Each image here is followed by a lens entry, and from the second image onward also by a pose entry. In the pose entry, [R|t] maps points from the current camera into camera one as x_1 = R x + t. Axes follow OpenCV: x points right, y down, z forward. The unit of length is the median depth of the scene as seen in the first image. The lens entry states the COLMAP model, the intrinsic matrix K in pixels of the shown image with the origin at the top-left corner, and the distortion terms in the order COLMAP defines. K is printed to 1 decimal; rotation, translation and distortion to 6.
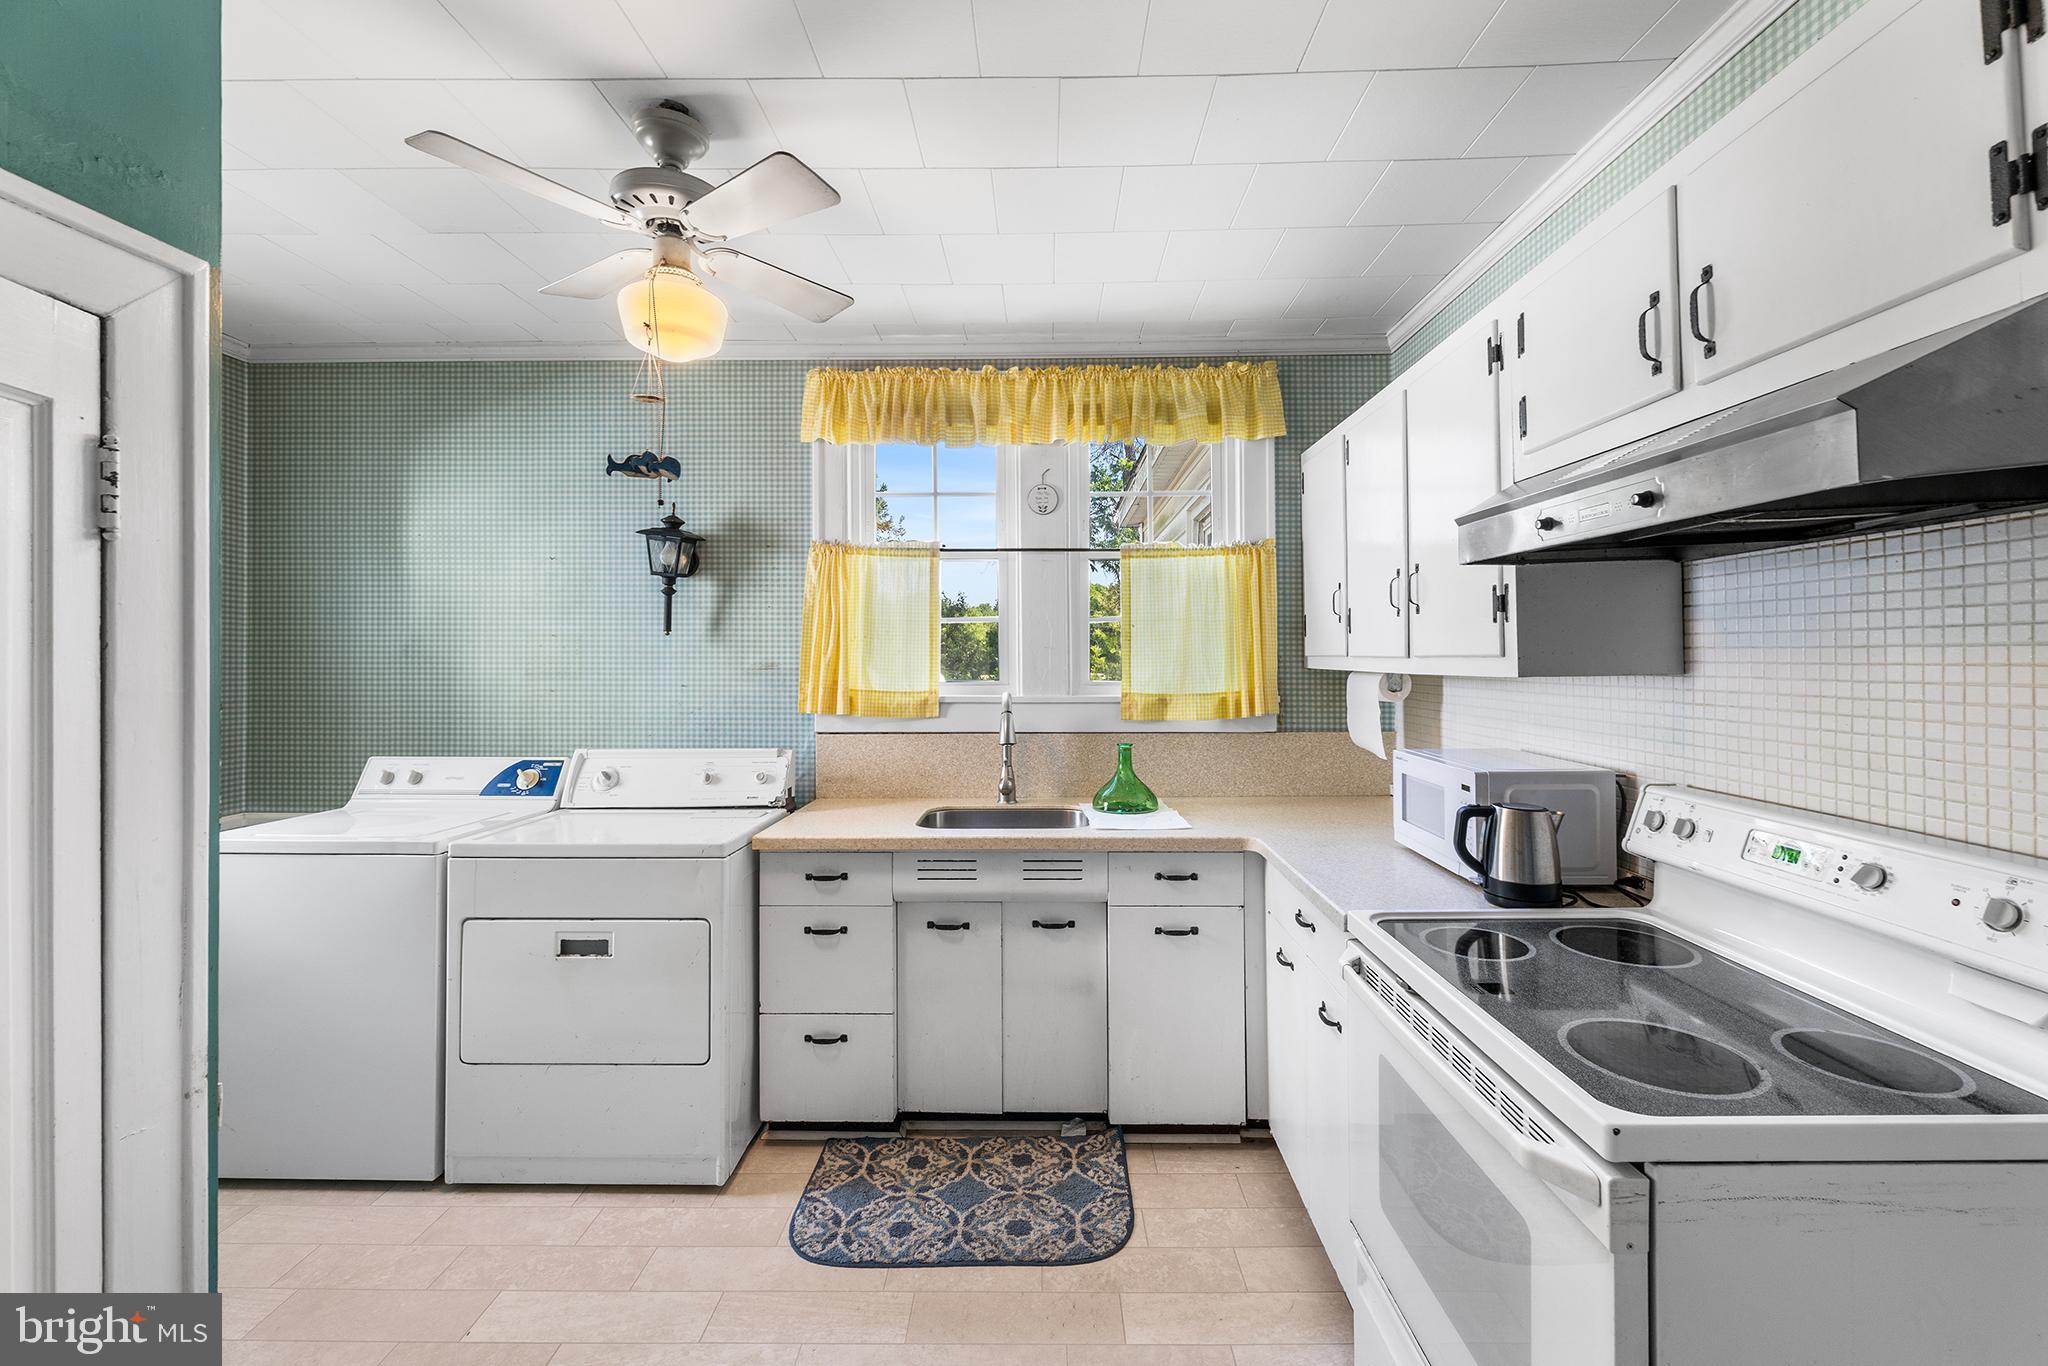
lens RADIAL K [[848.3, 0, 1035.0], [0, 848.3, 651.7], [0, 0, 1]] dist [0.000008, -0.000247]
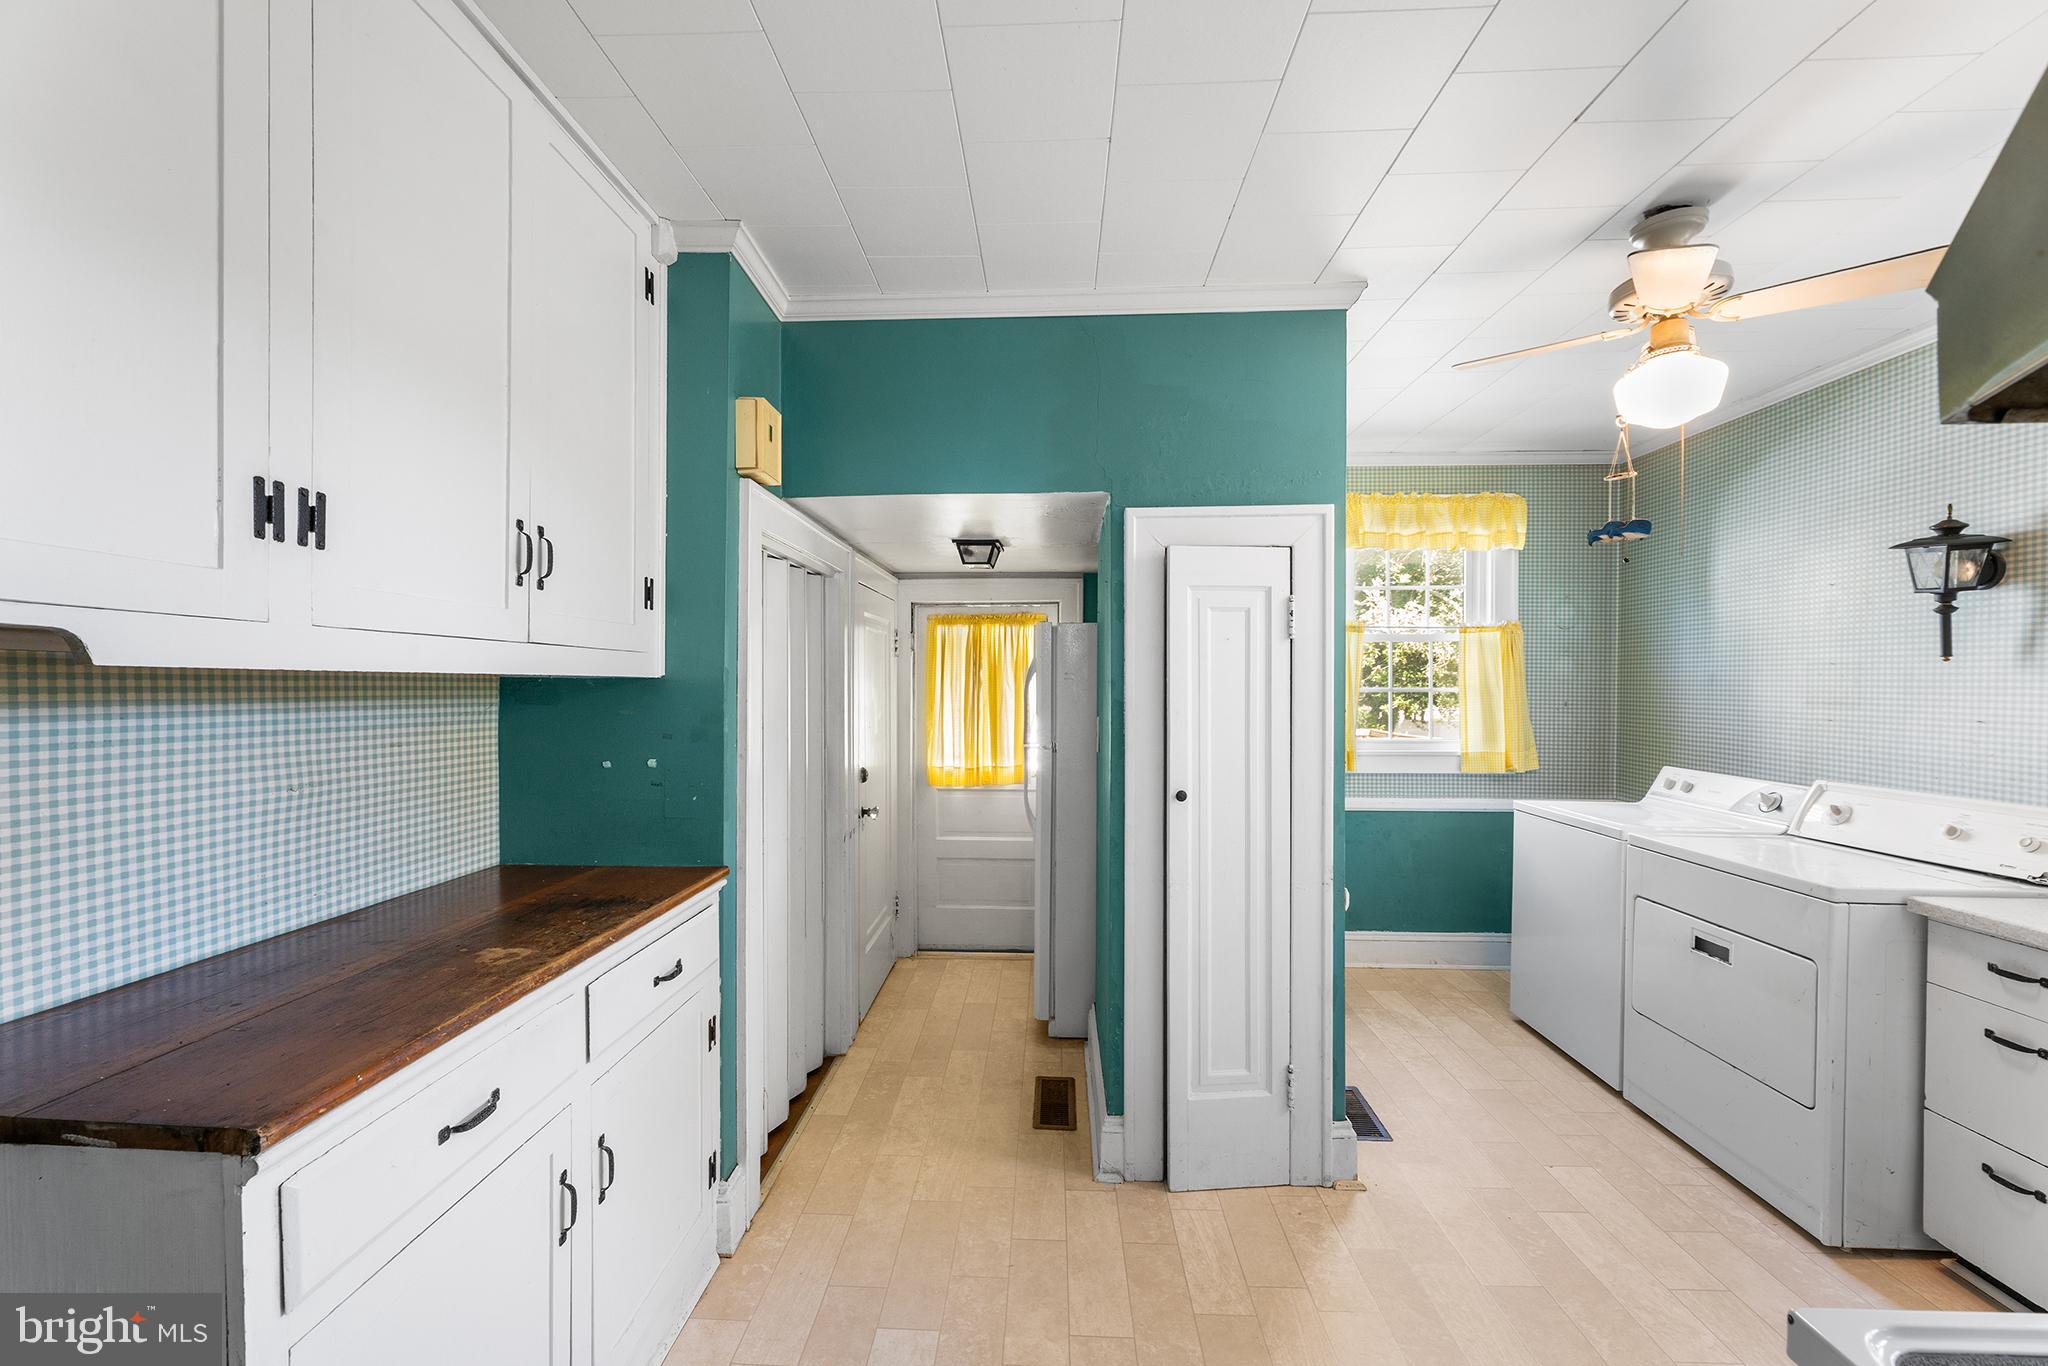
lens RADIAL K [[843.8, 0, 1017.5], [0, 843.8, 688.0], [0, 0, 1]] dist [-0.000074, -0.000448]
pose [[-0.036962, 0.009455, -0.999272, 0.558502], [0.006057, 0.999939, 0.009237, -0.007418], [0.999298, -0.005711, -0.037017, 0.126433]]
